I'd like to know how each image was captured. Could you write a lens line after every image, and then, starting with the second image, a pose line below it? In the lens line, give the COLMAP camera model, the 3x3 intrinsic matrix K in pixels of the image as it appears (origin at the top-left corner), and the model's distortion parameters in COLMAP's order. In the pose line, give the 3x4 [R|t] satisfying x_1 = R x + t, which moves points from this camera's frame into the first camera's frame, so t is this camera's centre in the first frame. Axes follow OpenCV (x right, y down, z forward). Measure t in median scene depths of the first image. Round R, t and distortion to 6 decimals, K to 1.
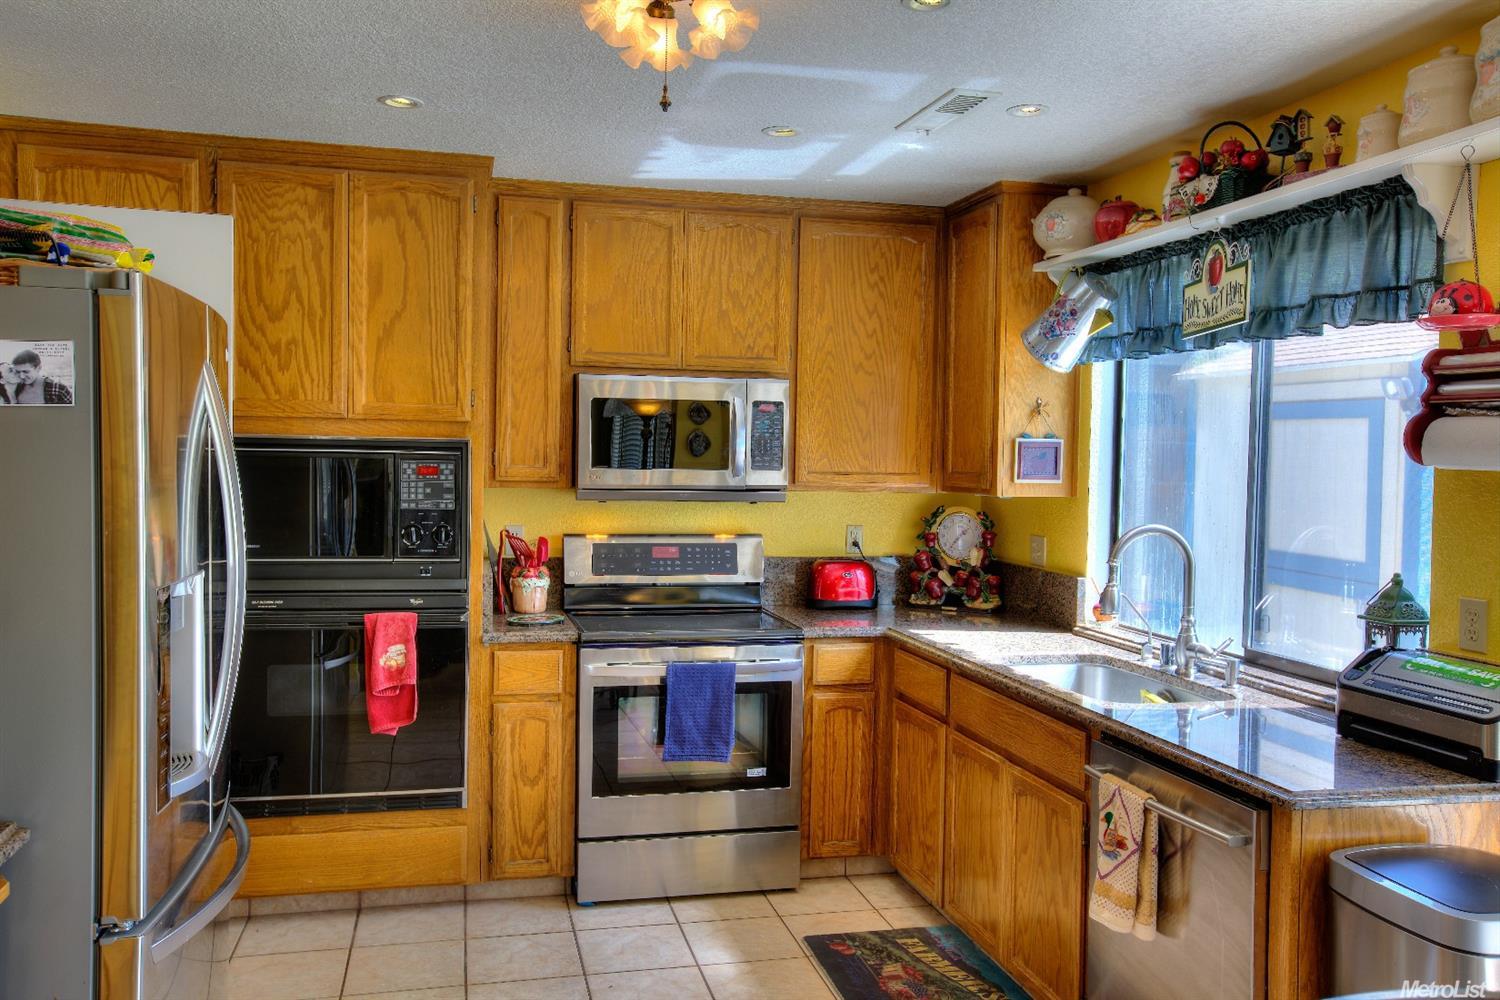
lens RADIAL K [[1226.2, 0, 750.0], [0, 1226.2, 500.0], [0, 0, 1]] dist [-0.008265, 0.091807]
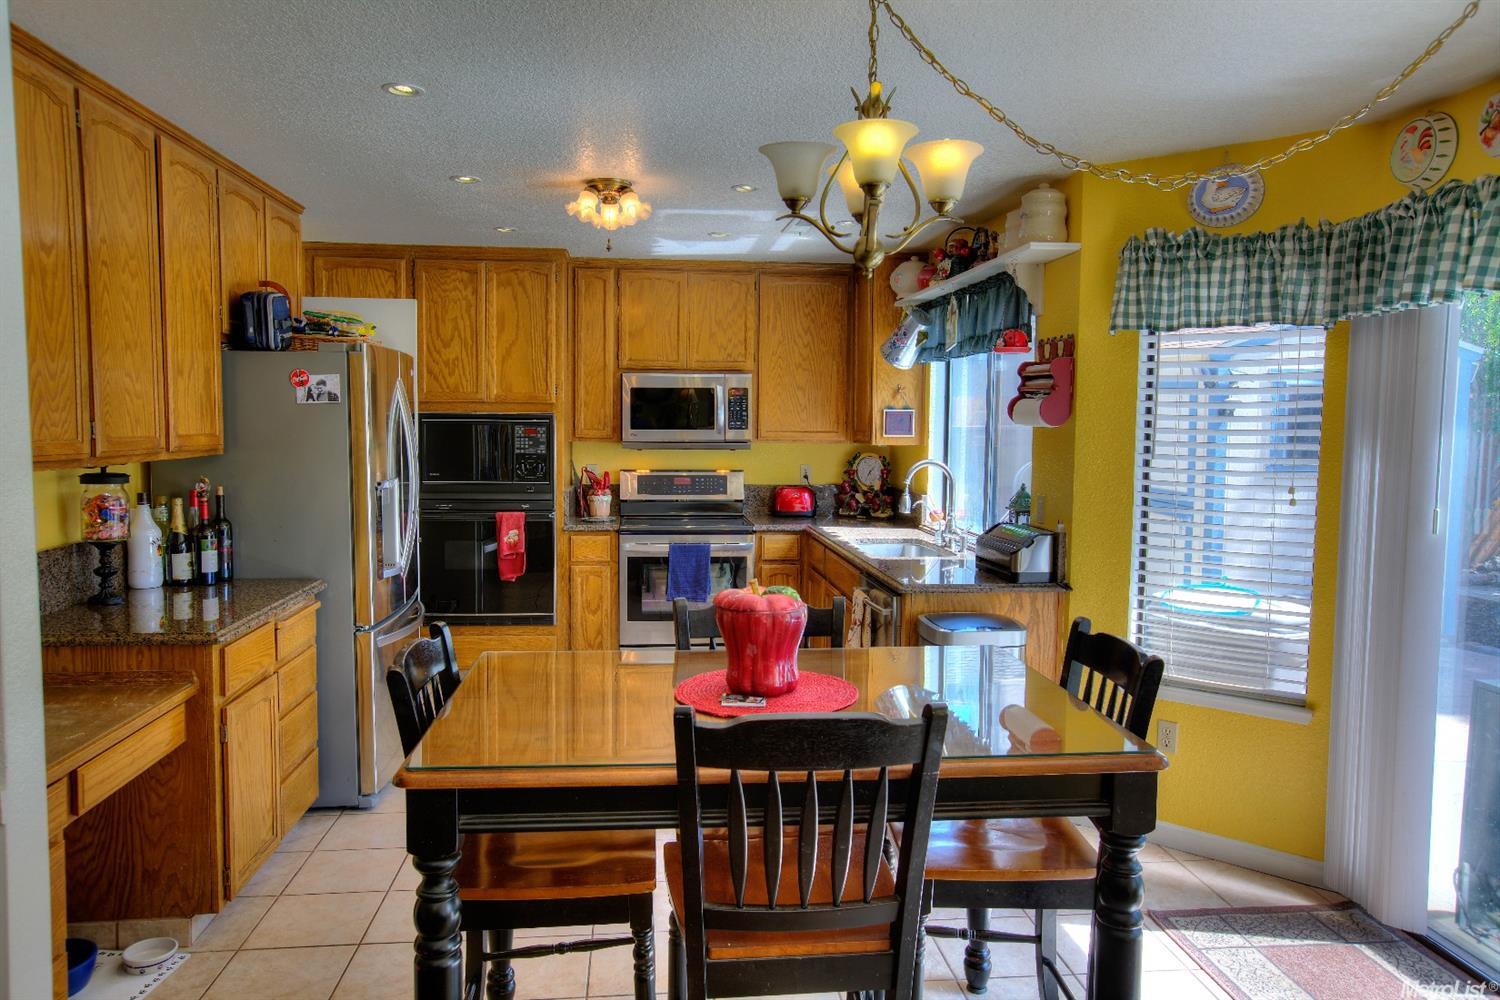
lens RADIAL K [[1026.0, 0, 750.0], [0, 1026.0, 500.0], [0, 0, 1]] dist [-0.051419, 0.114312]
pose [[0.991698, 0.002679, -0.128563, 0.215767], [0.002449, 0.999208, 0.039718, 0.015242], [0.128568, -0.039703, 0.990906, -0.376369]]
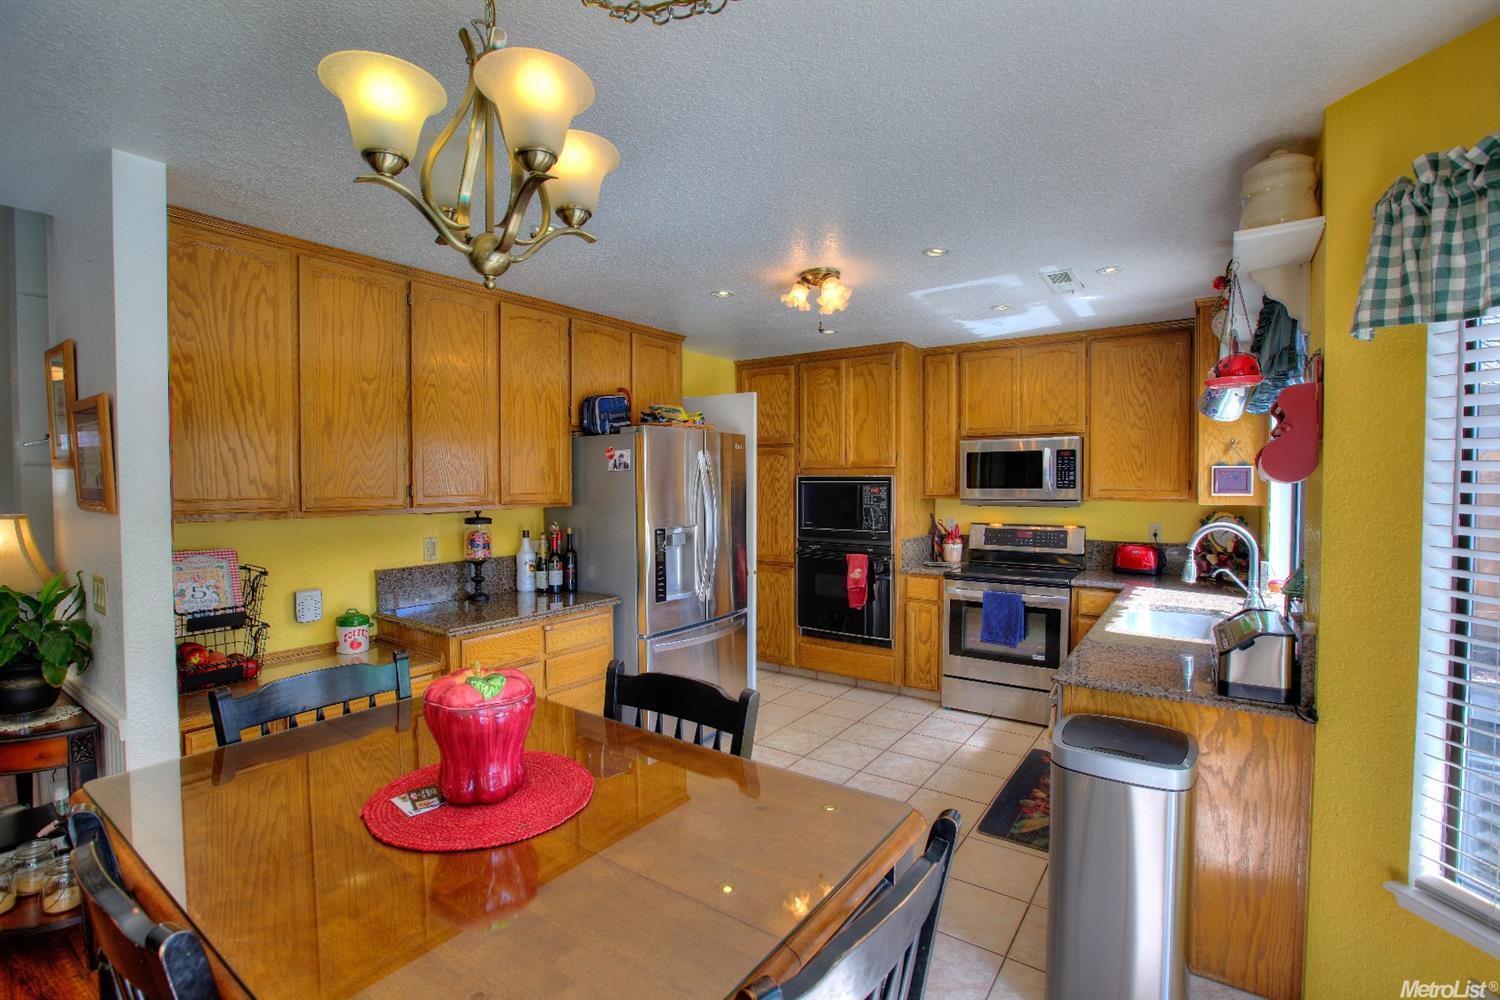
lens RADIAL K [[680.6, 0, 750.0], [0, 680.6, 500.0], [0, 0, 1]] dist [-0.054247, 0.019873]
pose [[0.664285, 0.002792, -0.747474, 0.451346], [-0.013568, 0.999873, -0.008323, 0.005861], [0.747356, 0.015670, 0.664239, 0.030163]]
